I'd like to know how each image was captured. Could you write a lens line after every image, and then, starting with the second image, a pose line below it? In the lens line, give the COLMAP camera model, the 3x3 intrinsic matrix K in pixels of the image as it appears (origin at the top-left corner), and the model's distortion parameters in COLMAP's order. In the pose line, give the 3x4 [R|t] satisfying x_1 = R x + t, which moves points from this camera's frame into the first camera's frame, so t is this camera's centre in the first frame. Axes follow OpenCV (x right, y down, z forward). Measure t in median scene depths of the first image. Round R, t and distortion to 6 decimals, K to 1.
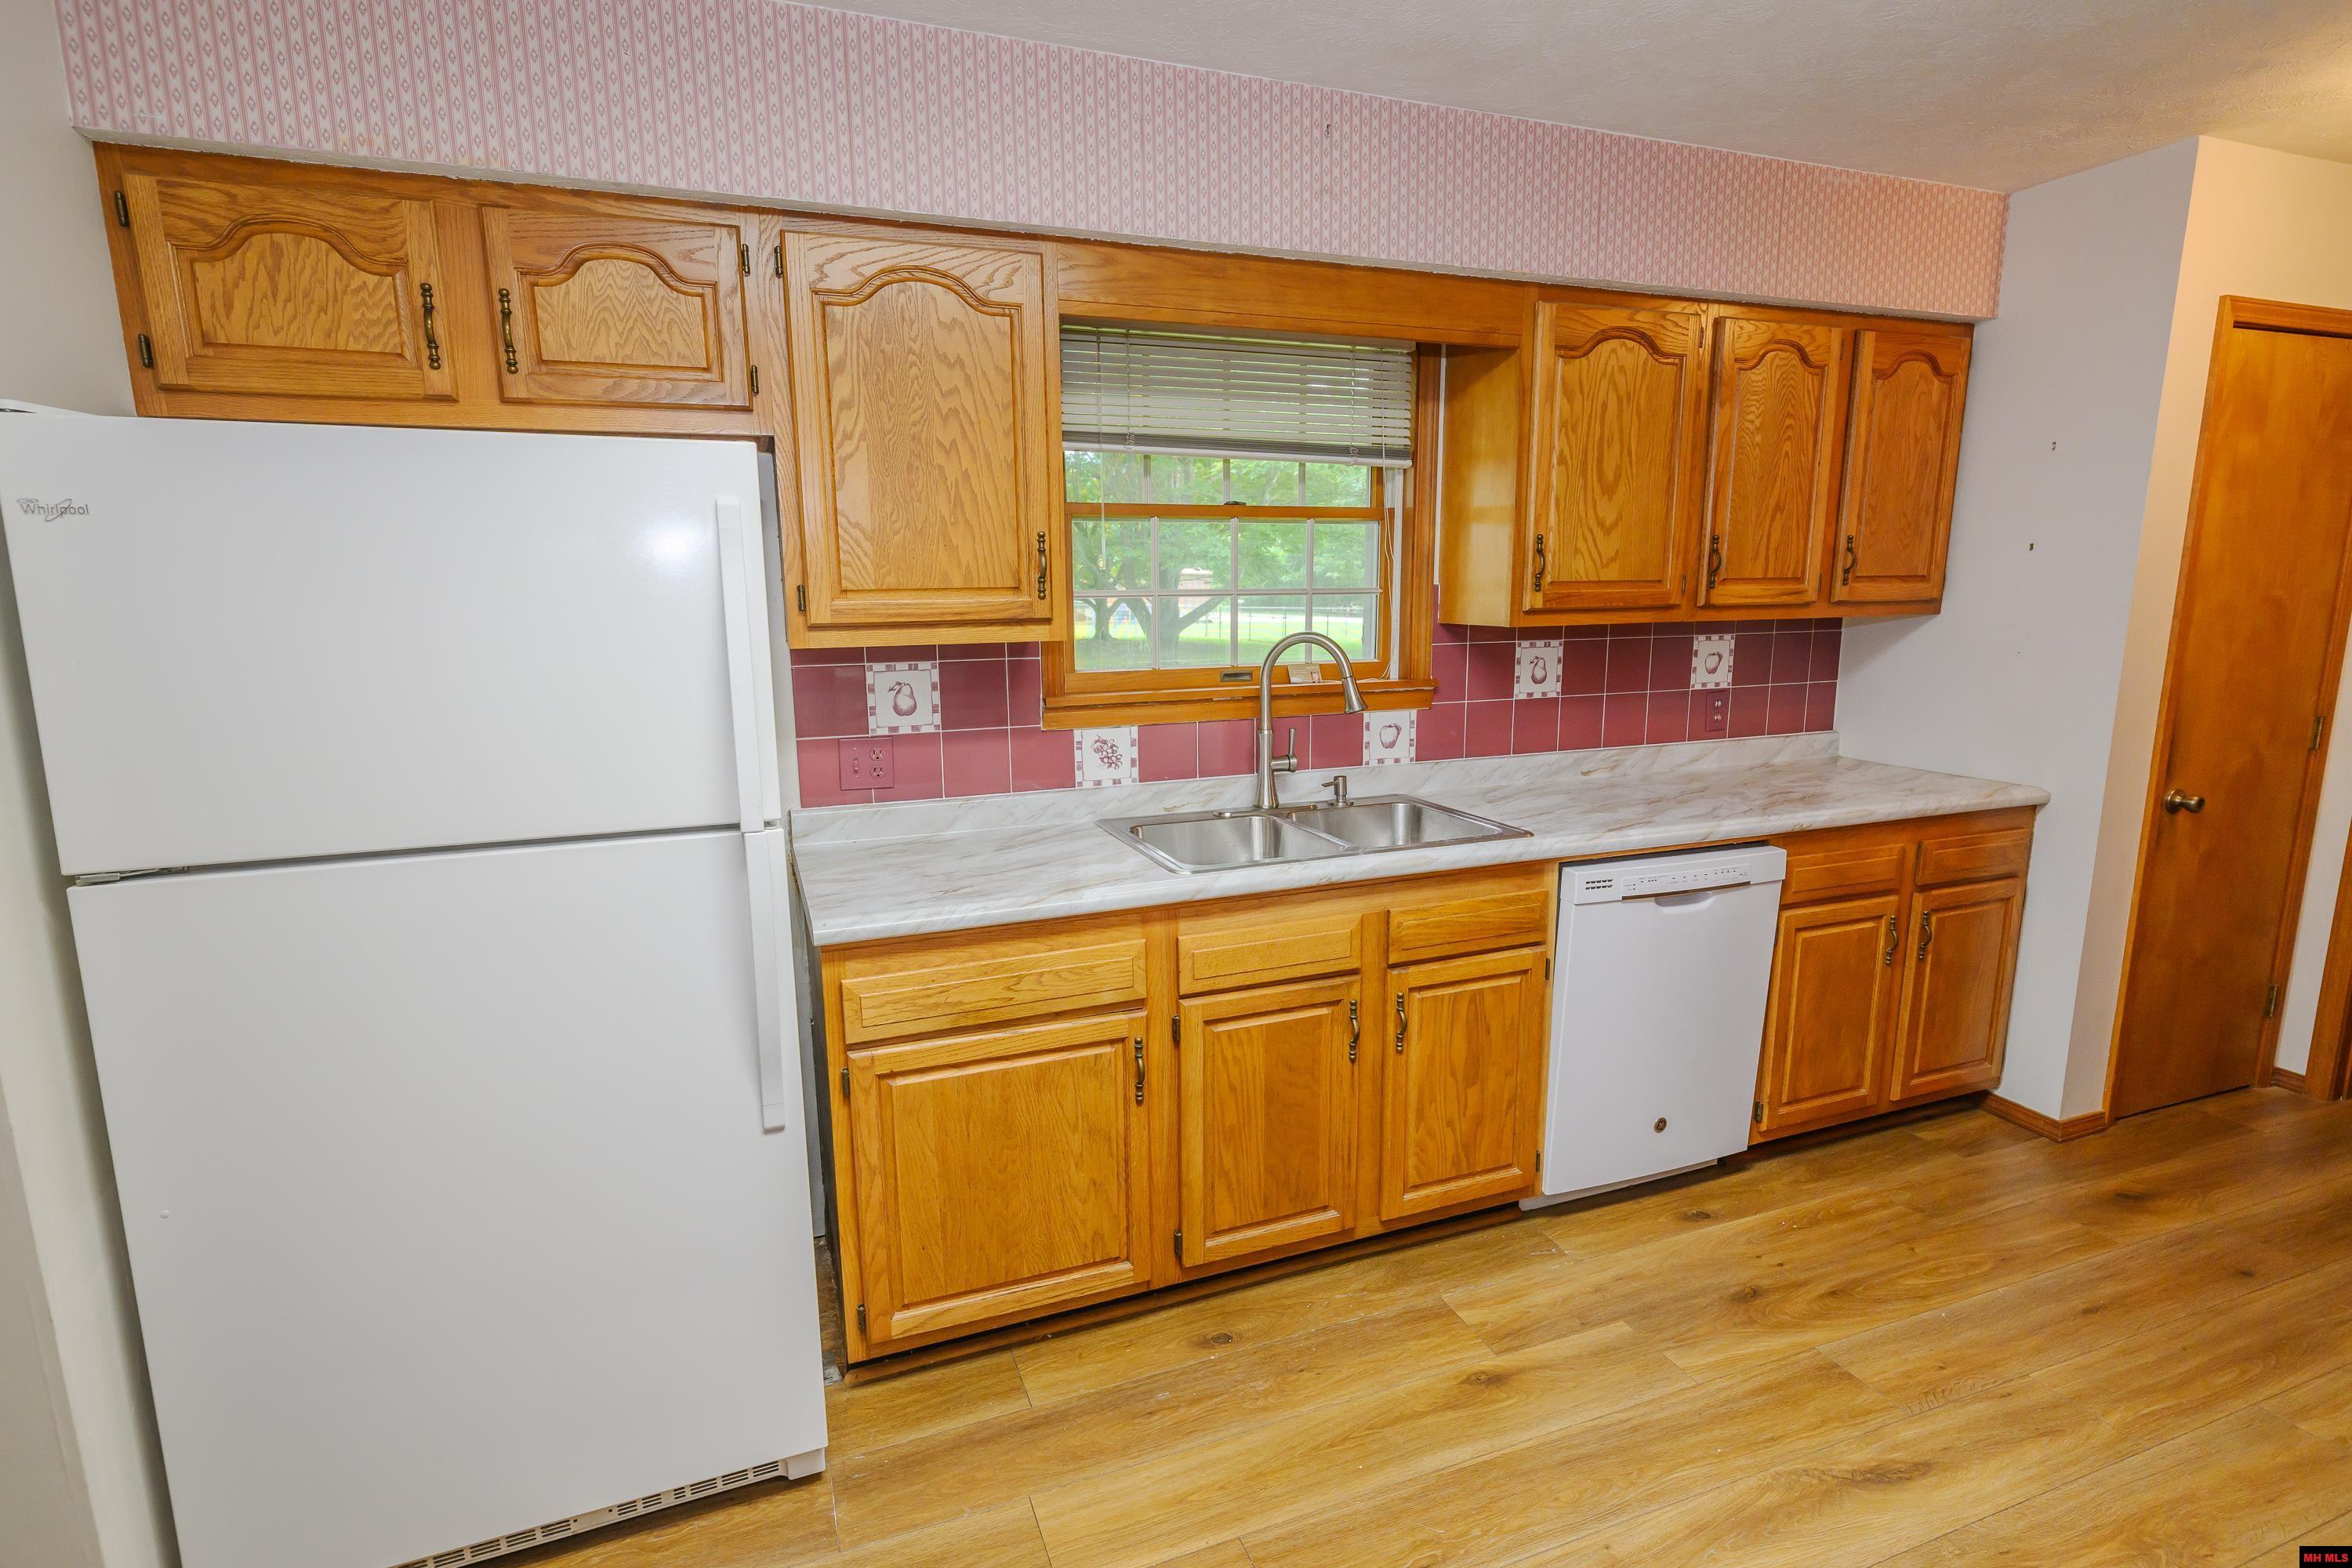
lens RADIAL K [[1118.2, 0, 1172.7], [0, 1118.2, 783.6], [0, 0, 1]] dist [0.002786, 0.002184]
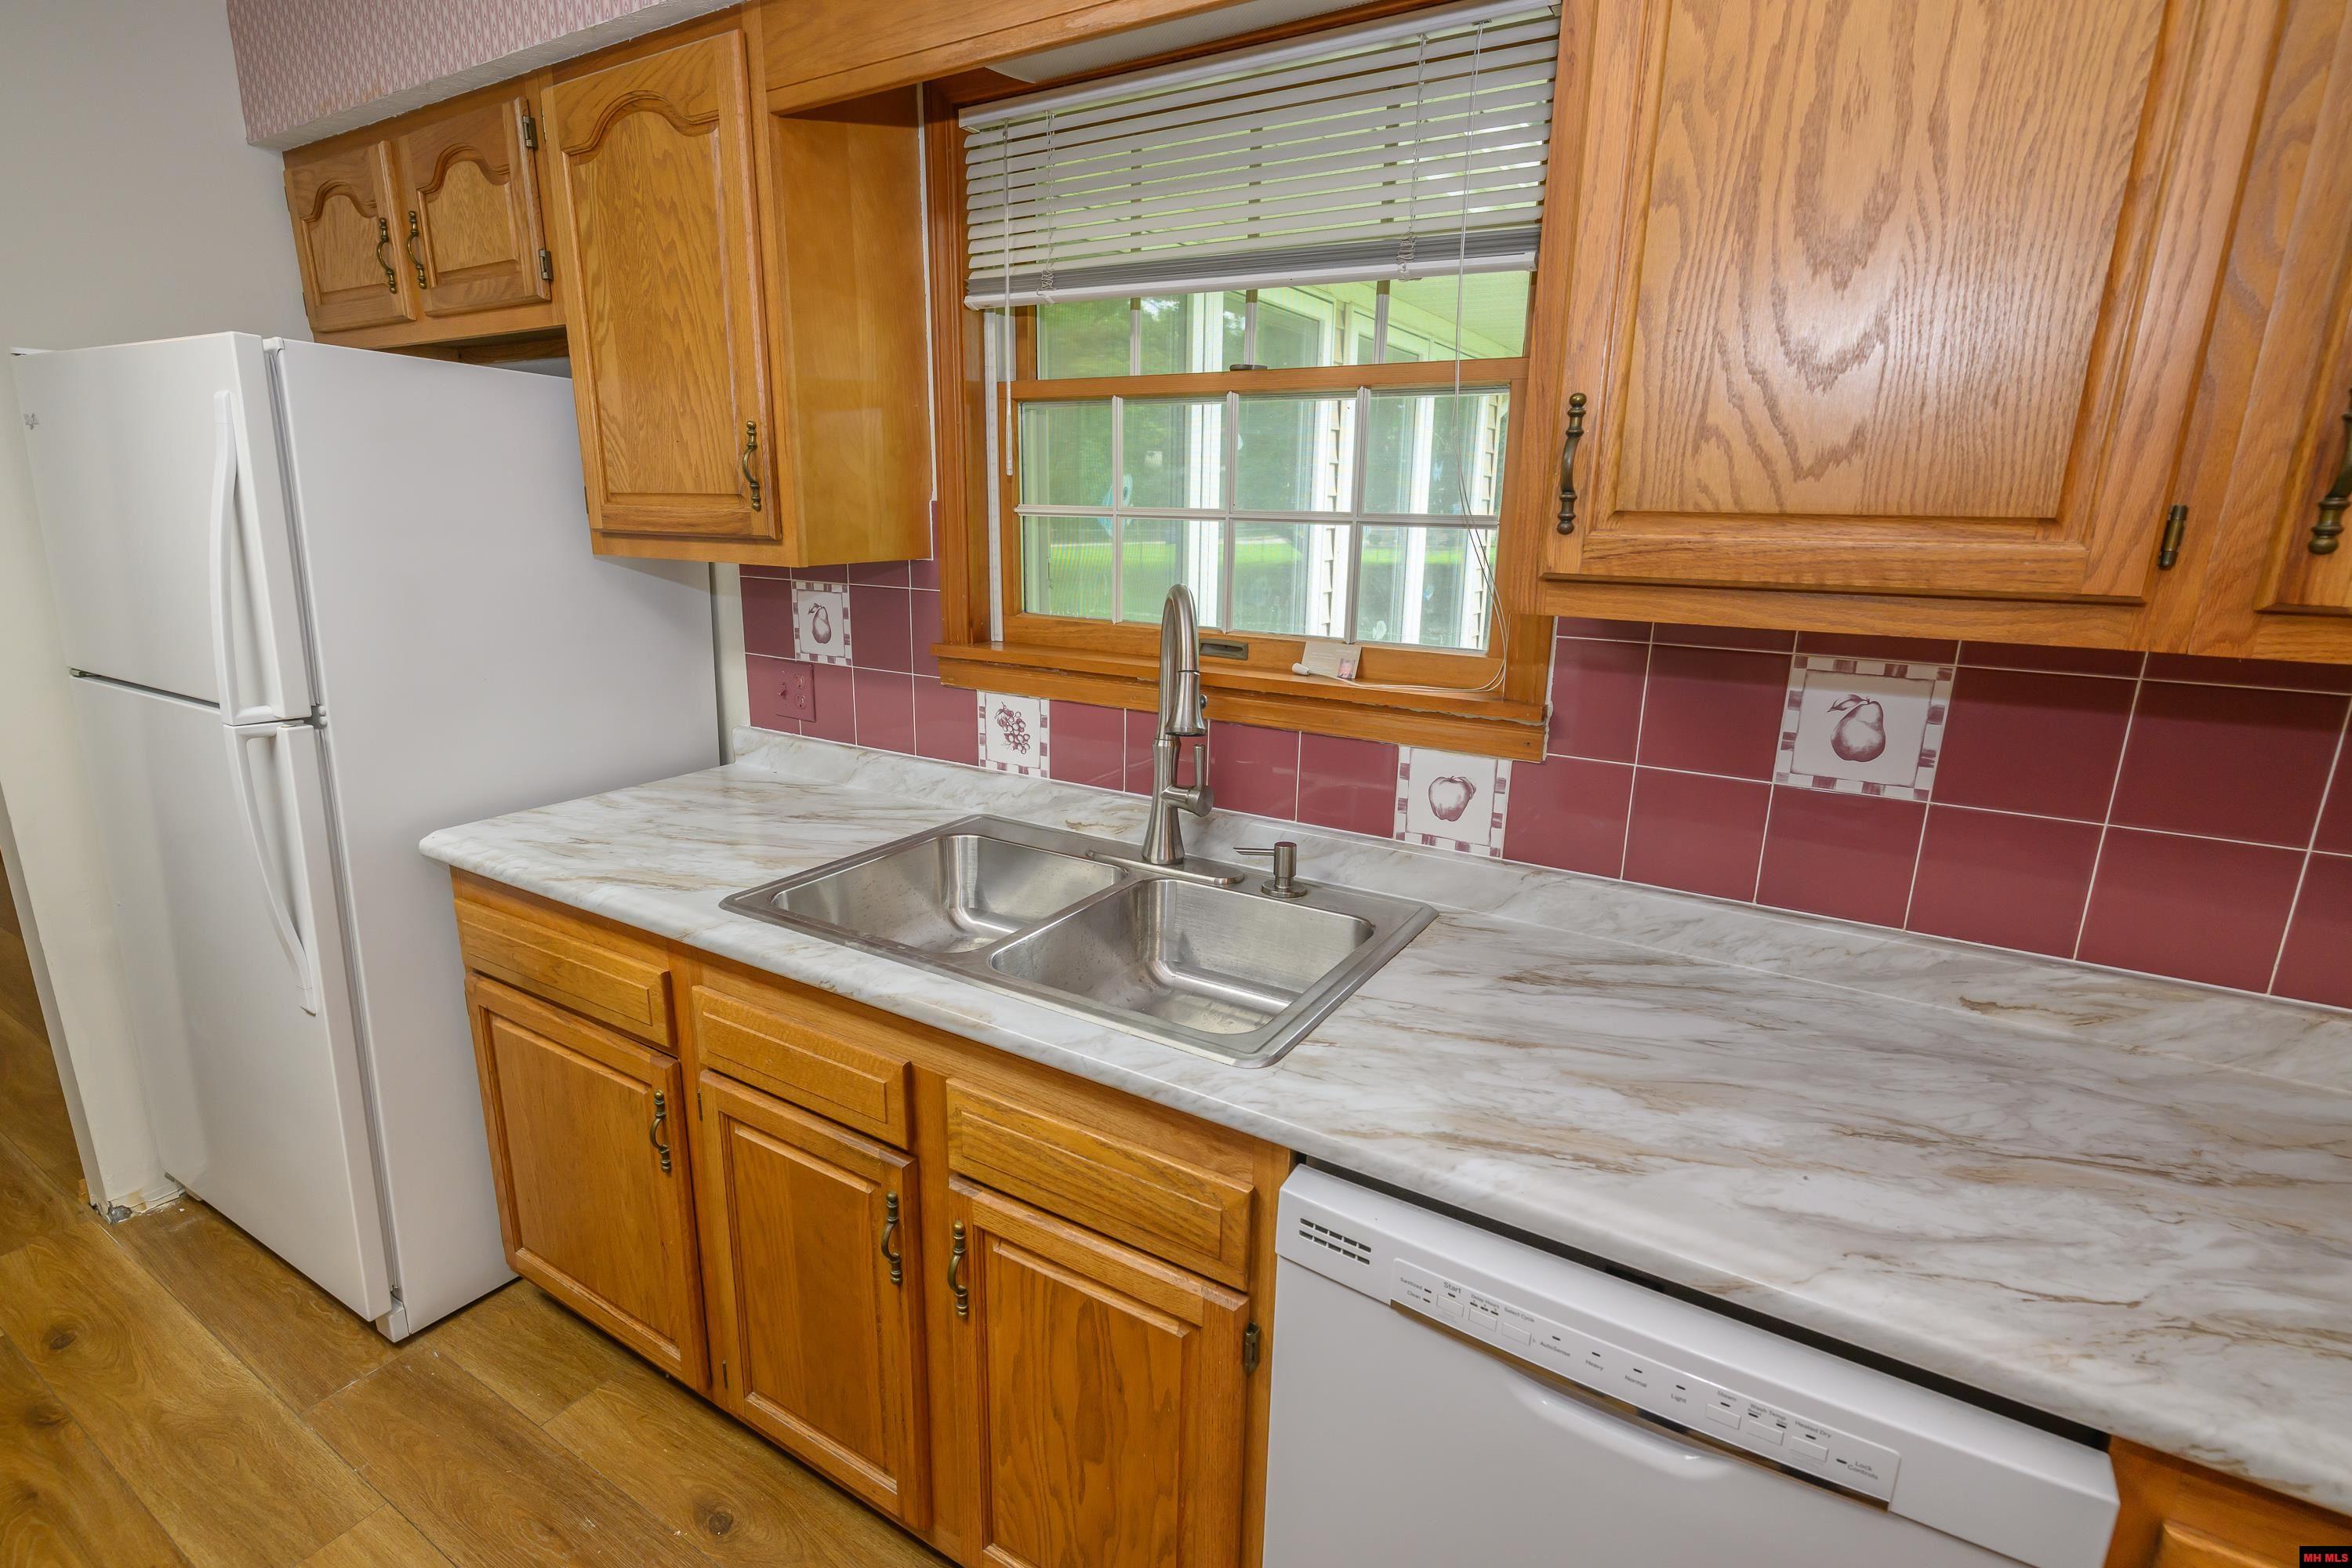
lens RADIAL K [[1118.2, 0, 1156.8], [0, 1118.2, 777.7], [0, 0, 1]] dist [0.002786, 0.002184]
pose [[0.606626, 0.213429, -0.765802, 0.580274], [-0.159959, 0.976357, 0.145400, -0.120702], [0.778729, 0.034293, 0.626423, 0.629125]]
